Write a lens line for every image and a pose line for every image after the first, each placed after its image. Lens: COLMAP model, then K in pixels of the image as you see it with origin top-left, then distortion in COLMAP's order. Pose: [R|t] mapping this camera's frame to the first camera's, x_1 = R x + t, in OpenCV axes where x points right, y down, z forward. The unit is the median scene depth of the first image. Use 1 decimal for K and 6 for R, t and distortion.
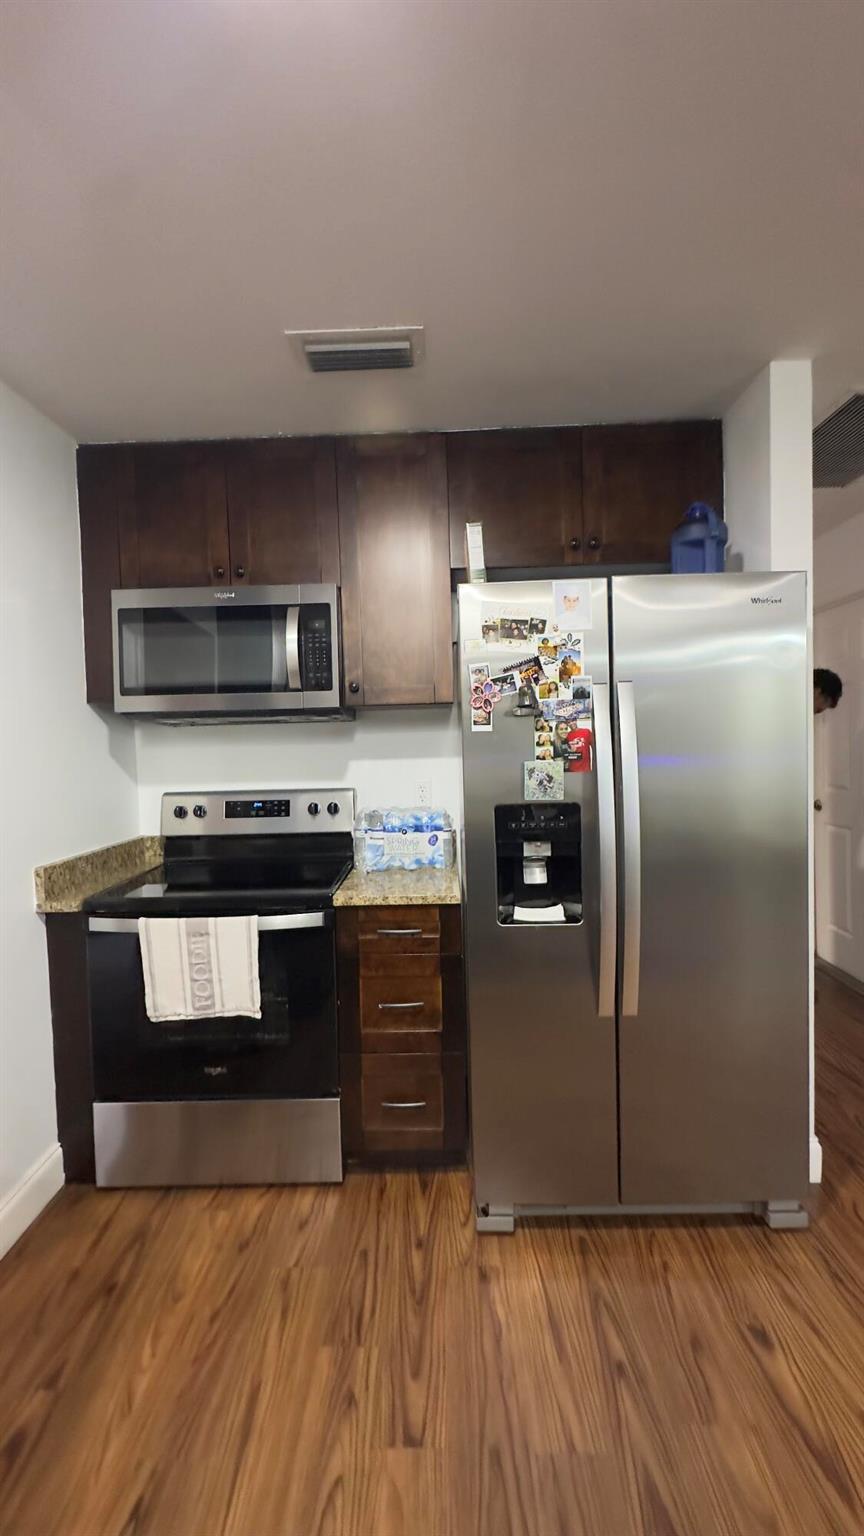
lens RADIAL K [[614.5, 0, 430.1], [0, 614.5, 768.0], [0, 0, 1]] dist [0.000720, -0.000108]
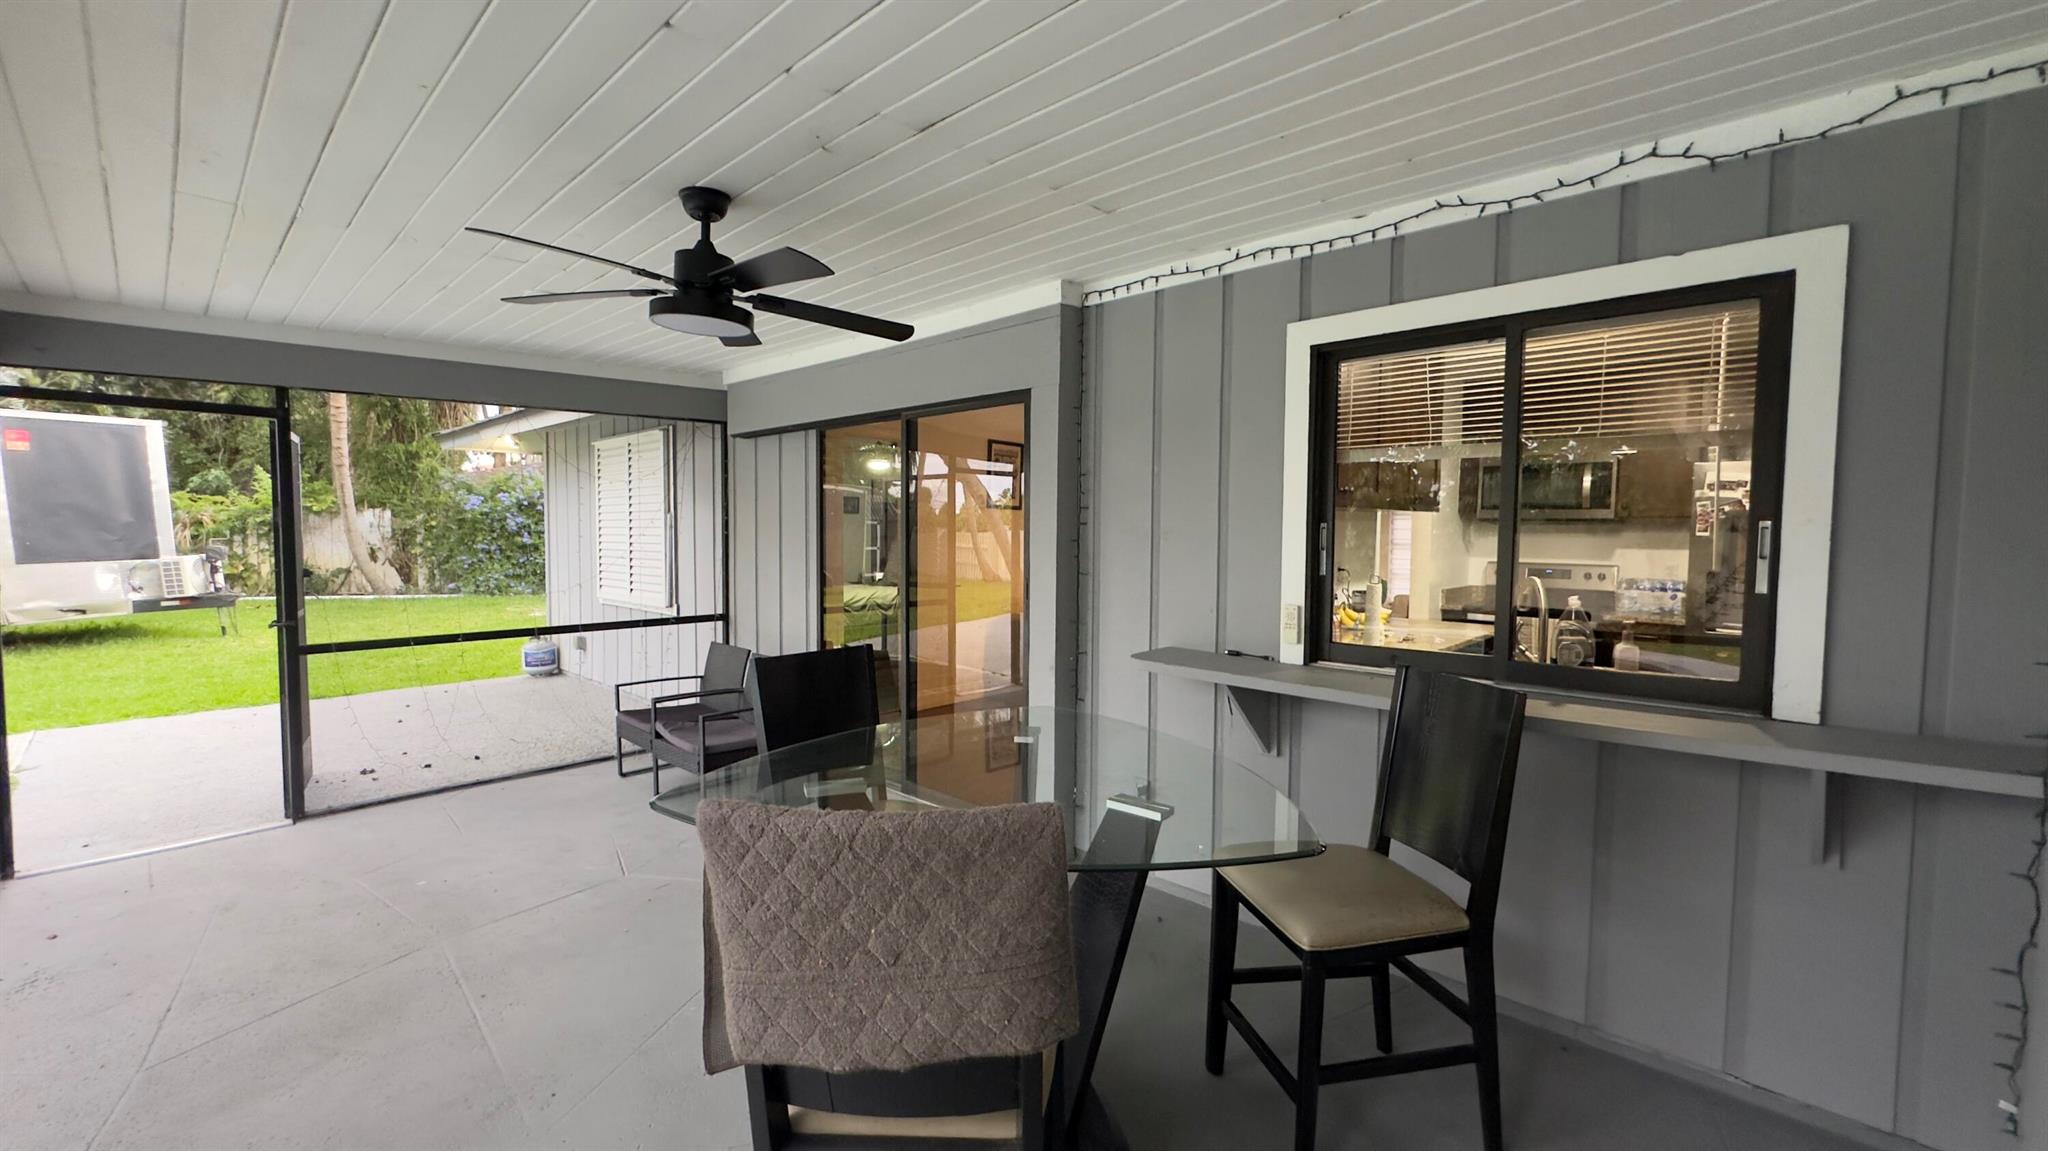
lens RADIAL K [[819.4, 0, 1022.5], [0, 819.4, 570.8], [0, 0, 1]] dist [0.000720, -0.000108]
pose [[0.732651, 0.071598, -0.676828, 0.214279], [-0.054789, 0.997428, 0.046205, 0.039216], [0.678396, 0.003231, 0.734690, -1.883816]]
